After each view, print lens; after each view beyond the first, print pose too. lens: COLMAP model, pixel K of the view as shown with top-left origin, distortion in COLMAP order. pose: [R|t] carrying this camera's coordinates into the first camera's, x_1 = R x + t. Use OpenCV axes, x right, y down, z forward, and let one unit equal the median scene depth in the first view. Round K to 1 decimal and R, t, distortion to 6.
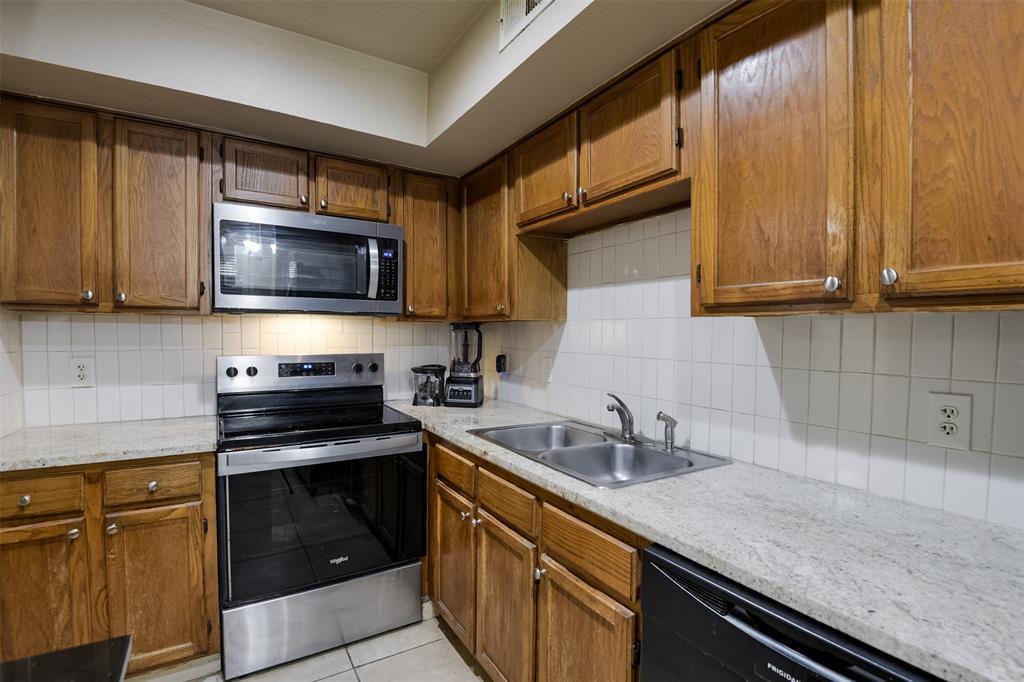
lens RADIAL K [[480.5, 0, 513.8], [0, 480.5, 345.5], [0, 0, 1]] dist [-0.026419, -0.009695]
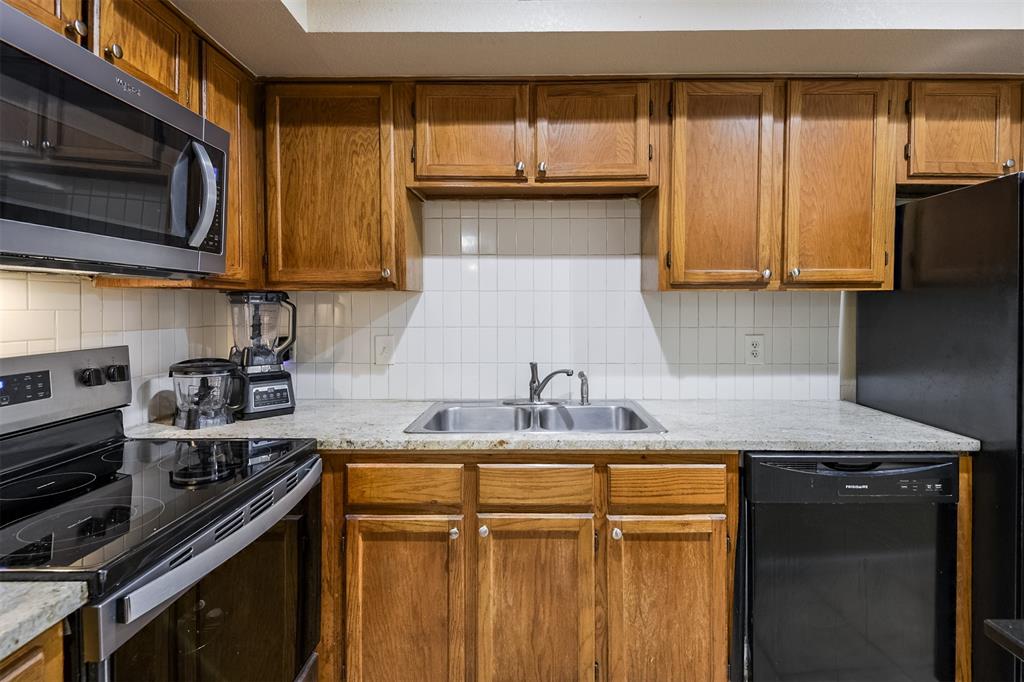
lens RADIAL K [[501.3, 0, 529.2], [0, 501.3, 307.8], [0, 0, 1]] dist [0.025084, -0.020204]
pose [[0.515882, -0.011037, 0.856589, -0.738858], [0.030857, 0.999508, -0.005705, -0.012683], [-0.856104, 0.029375, 0.515968, 0.435228]]
